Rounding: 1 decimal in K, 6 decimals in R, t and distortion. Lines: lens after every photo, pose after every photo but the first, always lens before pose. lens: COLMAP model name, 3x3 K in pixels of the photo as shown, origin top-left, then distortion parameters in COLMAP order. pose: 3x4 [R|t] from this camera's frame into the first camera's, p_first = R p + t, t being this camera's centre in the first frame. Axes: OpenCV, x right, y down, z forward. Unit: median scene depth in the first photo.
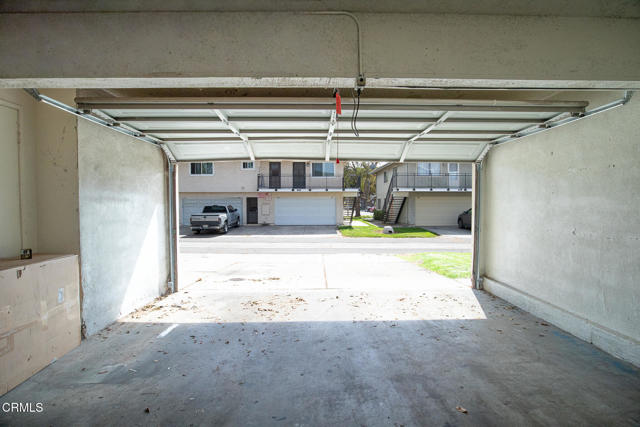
lens RADIAL K [[324.6, 0, 318.8], [0, 324.6, 207.6], [0, 0, 1]] dist [-0.026975, 0.000898]
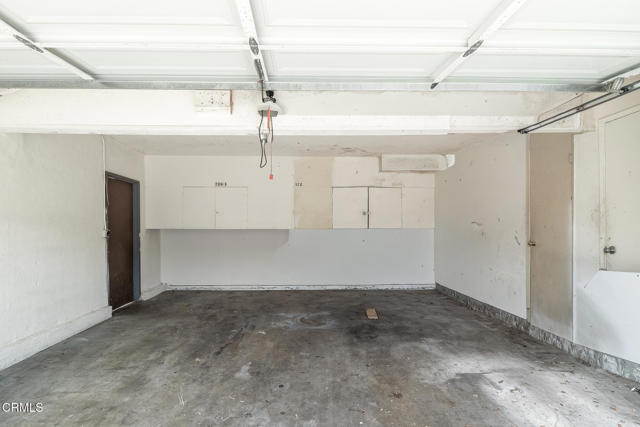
lens RADIAL K [[324.6, 0, 318.8], [0, 324.6, 207.6], [0, 0, 1]] dist [-0.026975, 0.000898]
pose [[-0.999041, 0.000209, -0.043784, -0.038481], [0.001635, 0.999469, -0.032540, -0.021019], [0.043754, -0.032580, -0.998511, 2.166015]]
